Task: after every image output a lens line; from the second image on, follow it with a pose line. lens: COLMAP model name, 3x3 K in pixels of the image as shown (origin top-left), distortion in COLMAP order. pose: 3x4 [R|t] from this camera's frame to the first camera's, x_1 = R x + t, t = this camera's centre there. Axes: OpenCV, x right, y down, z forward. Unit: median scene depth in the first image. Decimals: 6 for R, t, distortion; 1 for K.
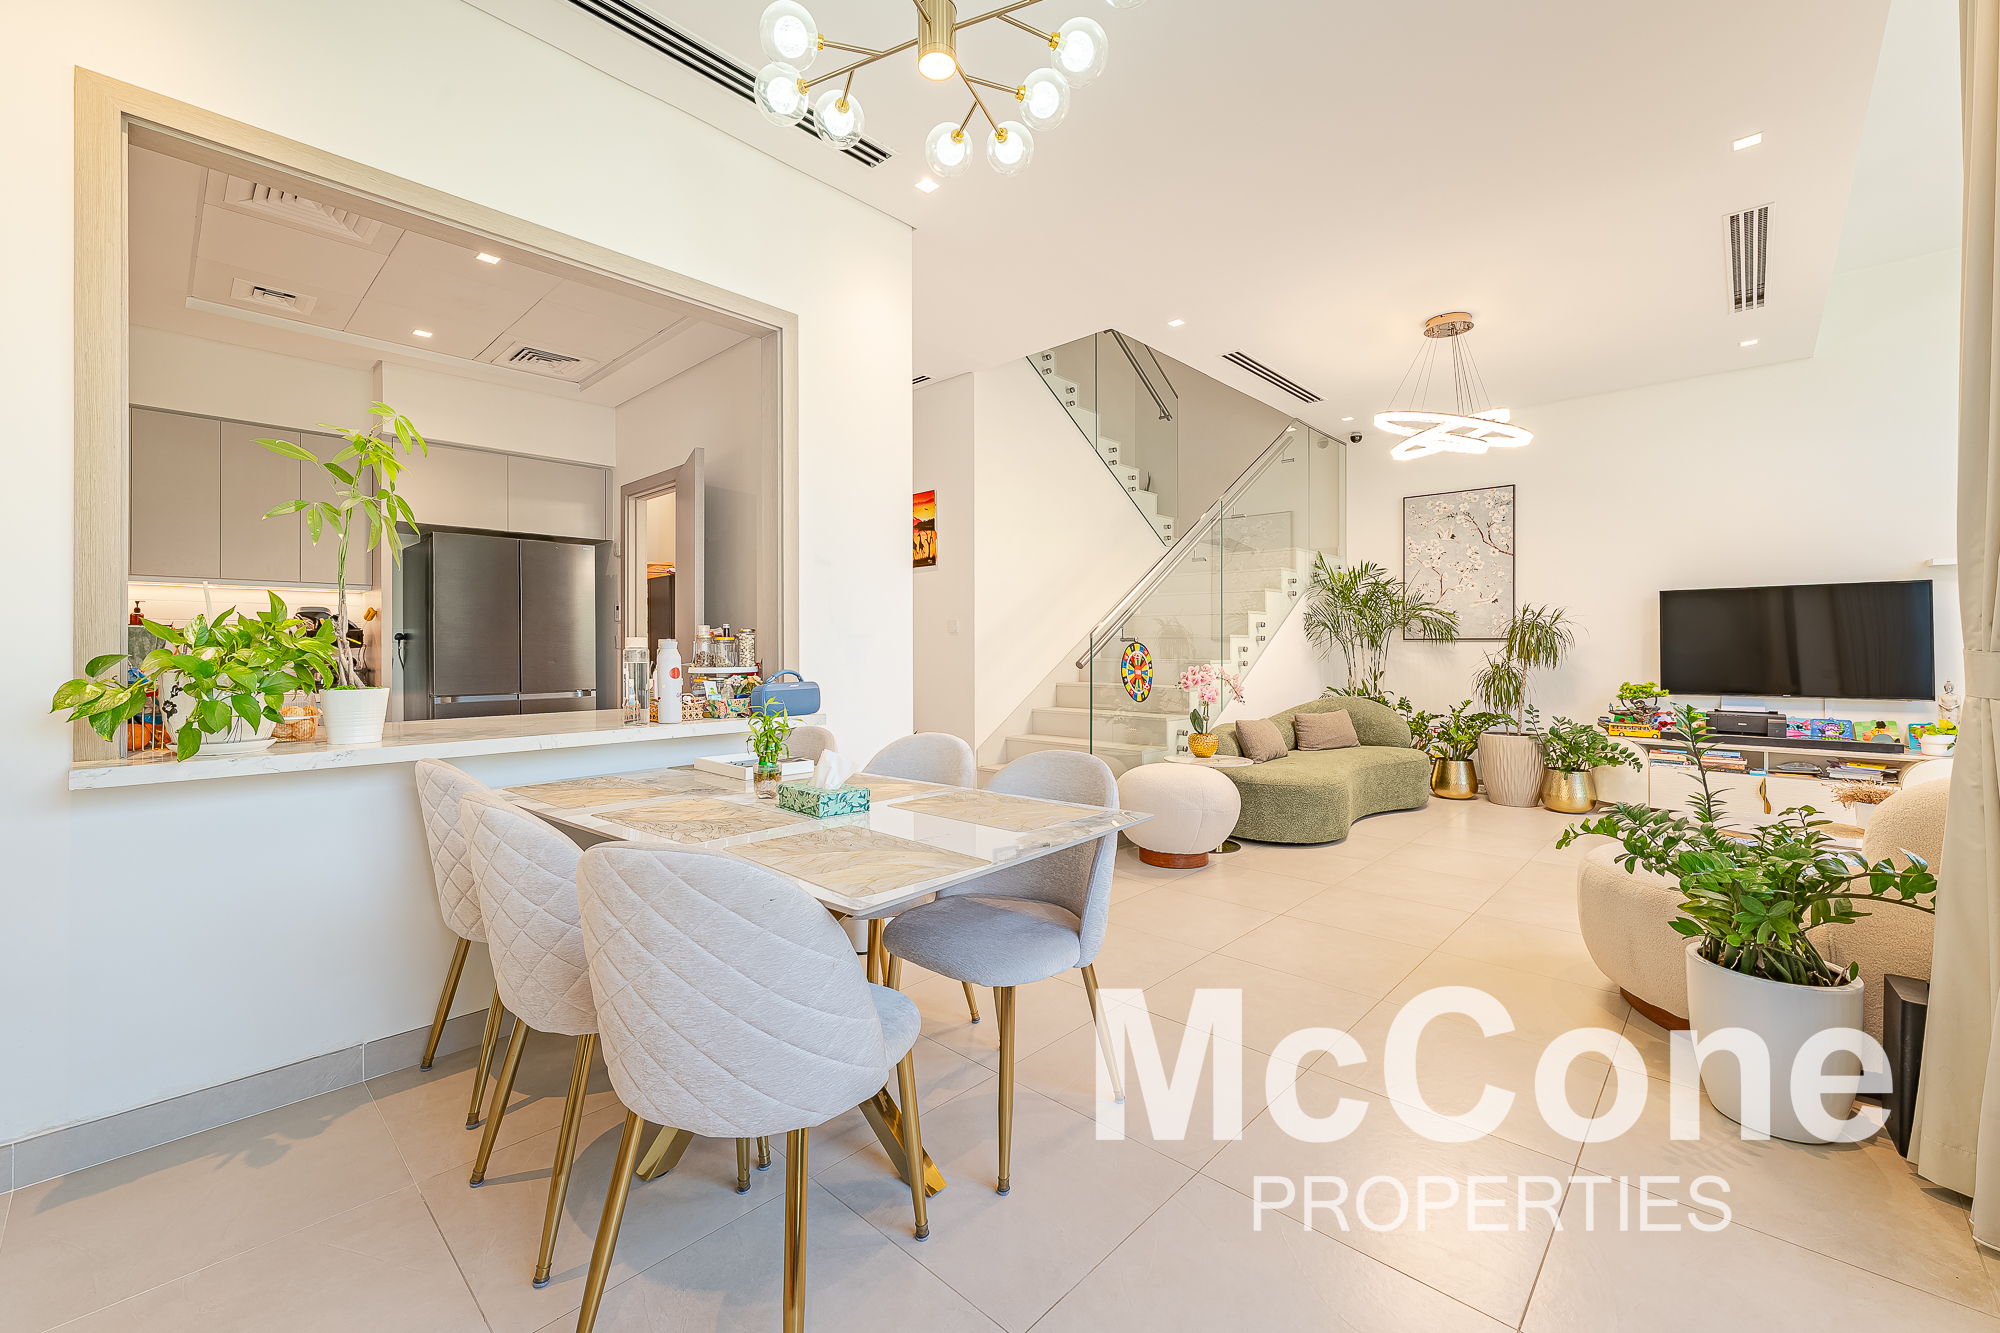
lens RADIAL K [[808.9, 0, 977.9], [0, 808.9, 641.0], [0, 0, 1]] dist [-0.008360, -0.000209]
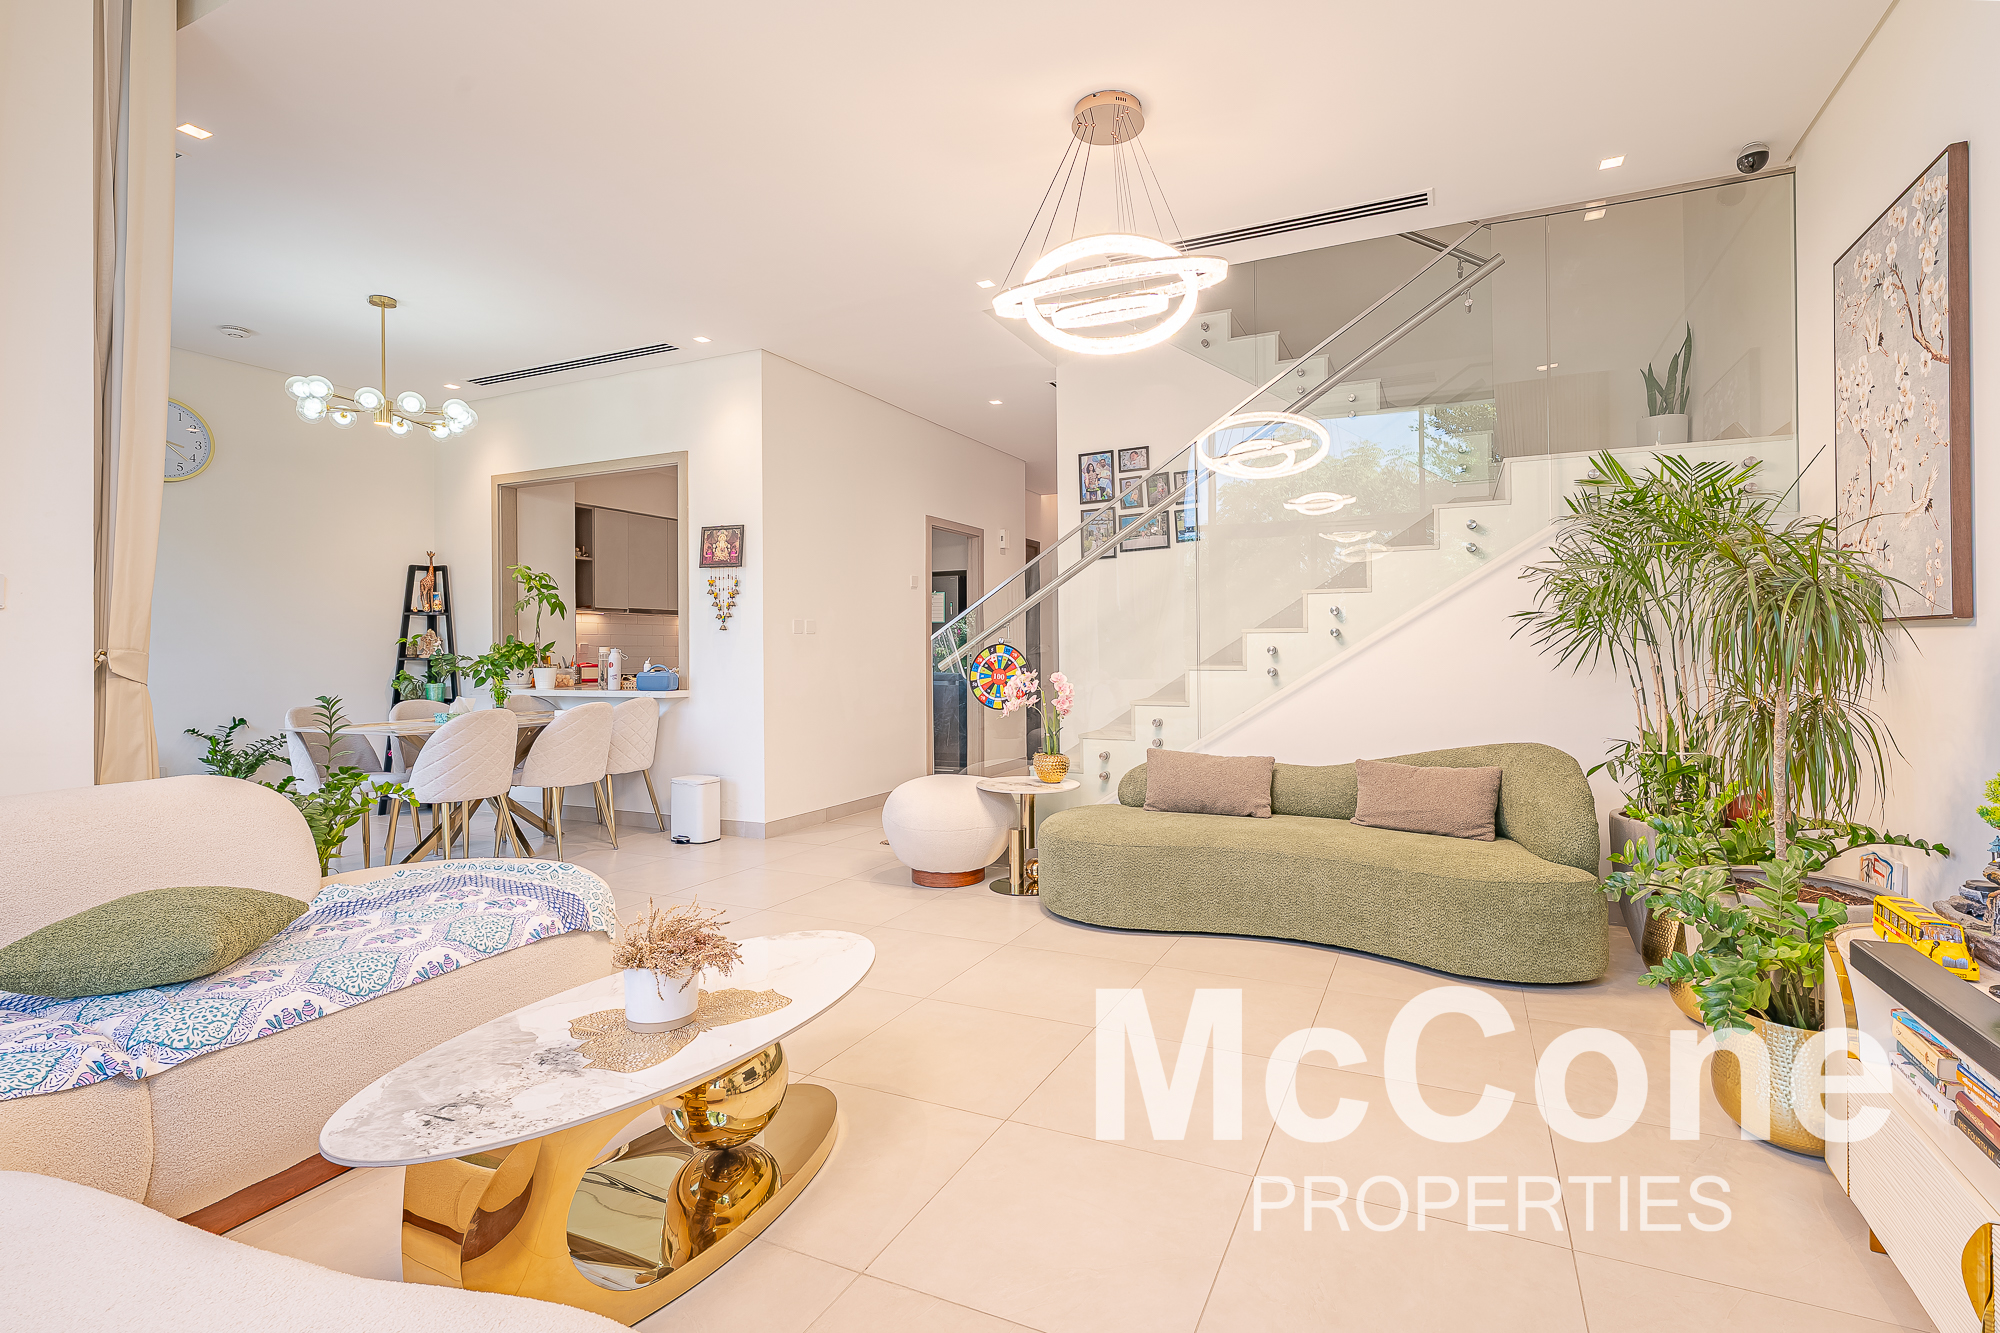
lens RADIAL K [[934.2, 0, 1000.0], [0, 934.2, 666.5], [0, 0, 1]] dist [-0.000450, -0.000020]
pose [[0.305047, 0.002910, -0.952333, 1.206308], [-0.003640, 0.999992, 0.001889, 0.024930], [0.952330, 0.002891, 0.305055, 0.680842]]
